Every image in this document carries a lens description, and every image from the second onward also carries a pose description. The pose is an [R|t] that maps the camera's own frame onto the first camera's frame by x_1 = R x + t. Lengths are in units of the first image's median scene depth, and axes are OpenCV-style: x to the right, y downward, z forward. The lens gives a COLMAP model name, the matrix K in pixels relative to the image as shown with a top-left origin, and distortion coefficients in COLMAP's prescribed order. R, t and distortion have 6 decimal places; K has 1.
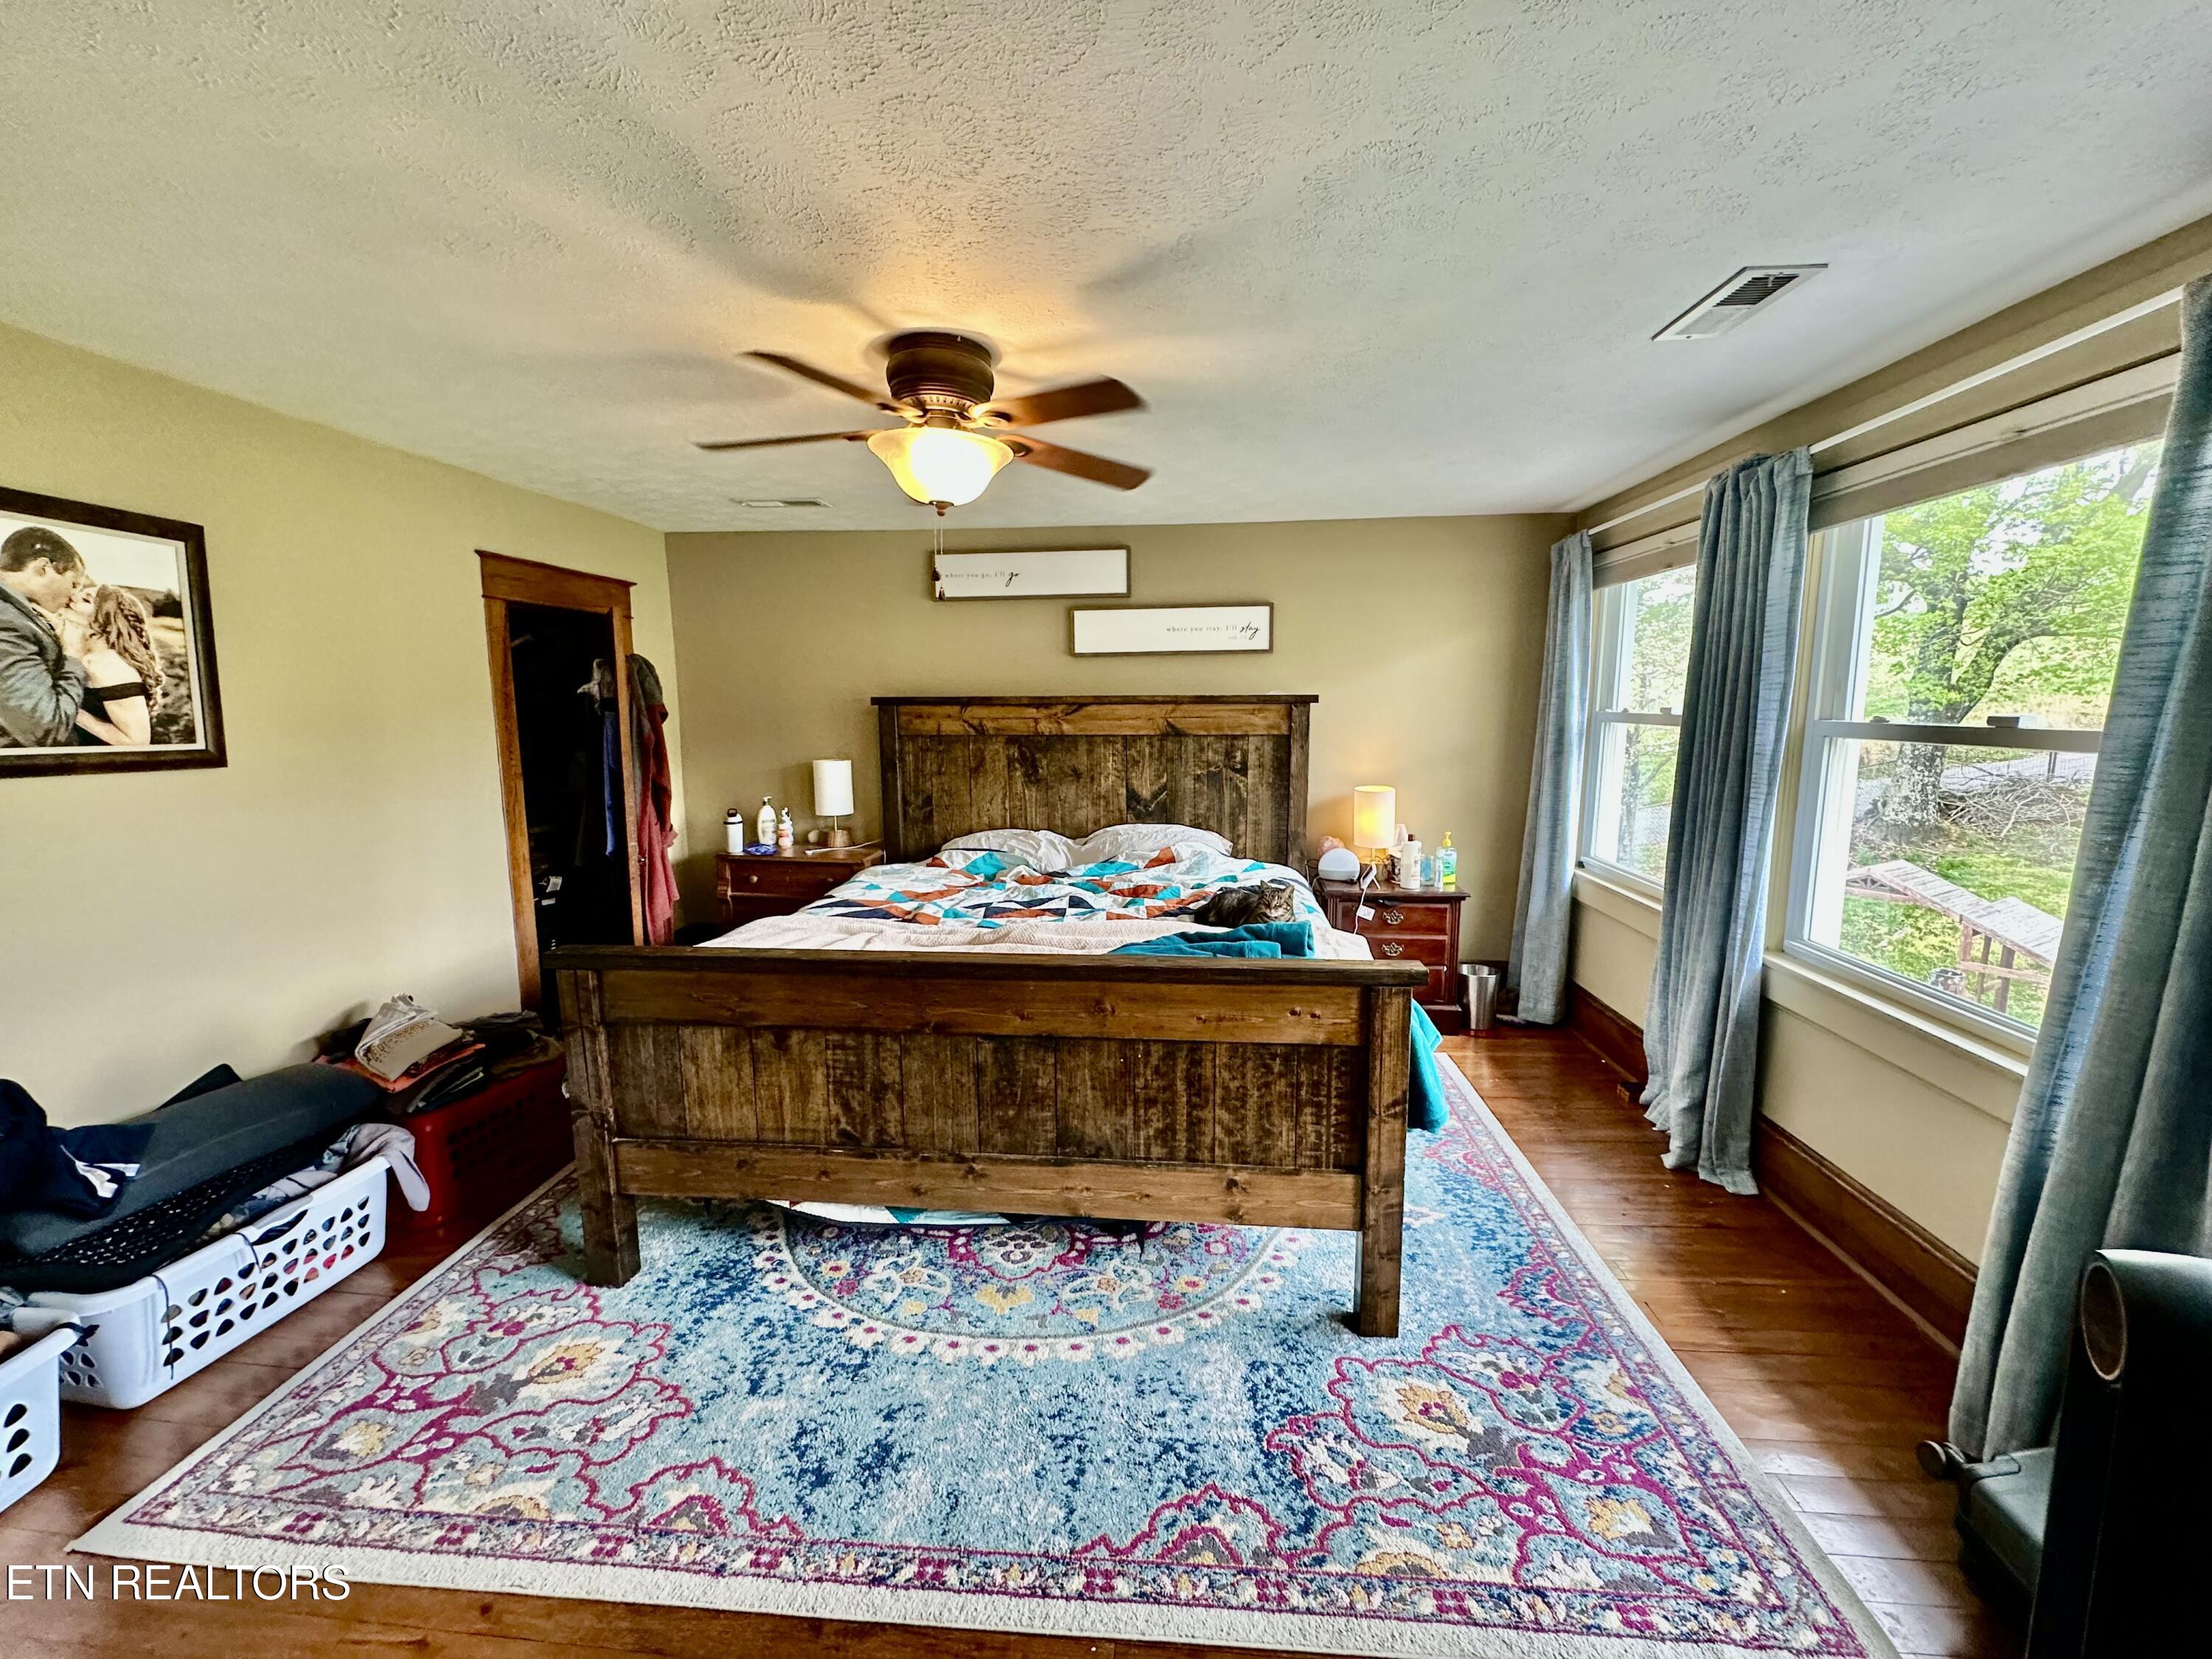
lens RADIAL K [[881.4, 0, 1106.9], [0, 881.4, 824.6], [0, 0, 1]] dist [0.001267, 0.000367]
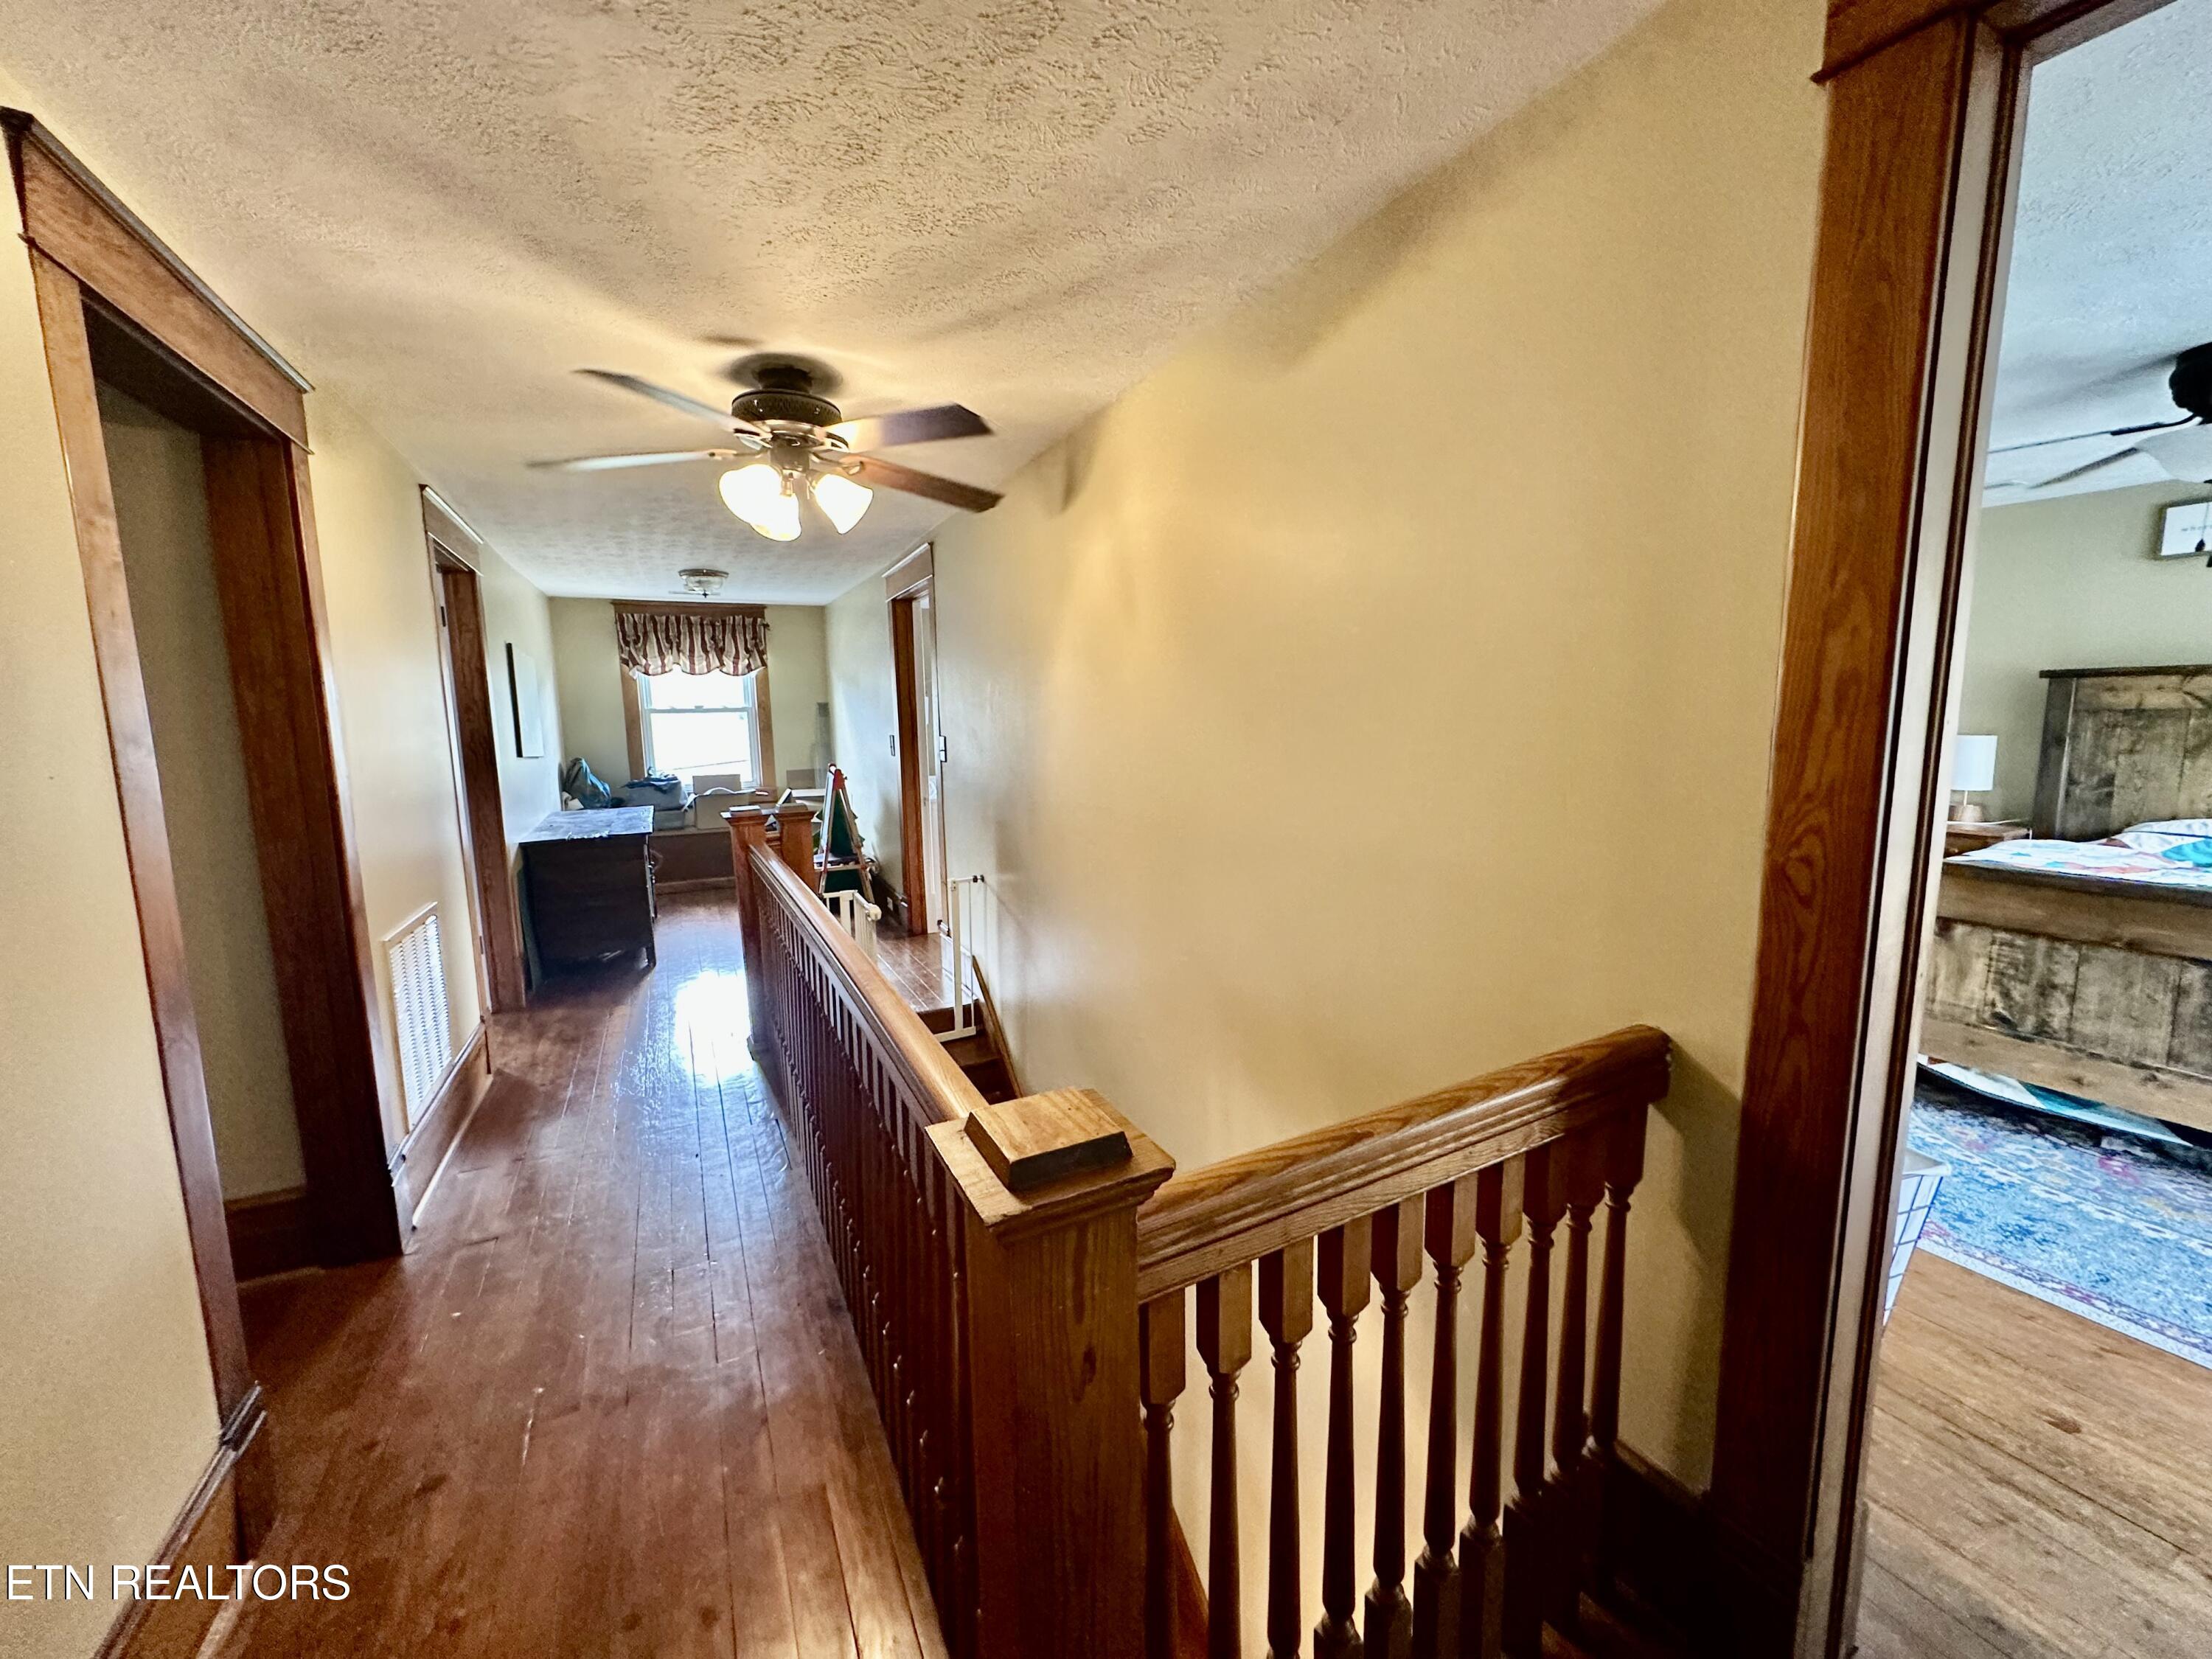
lens RADIAL K [[881.4, 0, 1105.6], [0, 881.4, 831.7], [0, 0, 1]] dist [0.001267, 0.000367]
pose [[0.527038, 0.110085, -0.842681, 0.056187], [-0.102502, 0.992570, 0.065559, 0.141775], [0.843638, 0.051824, 0.534406, -0.731221]]
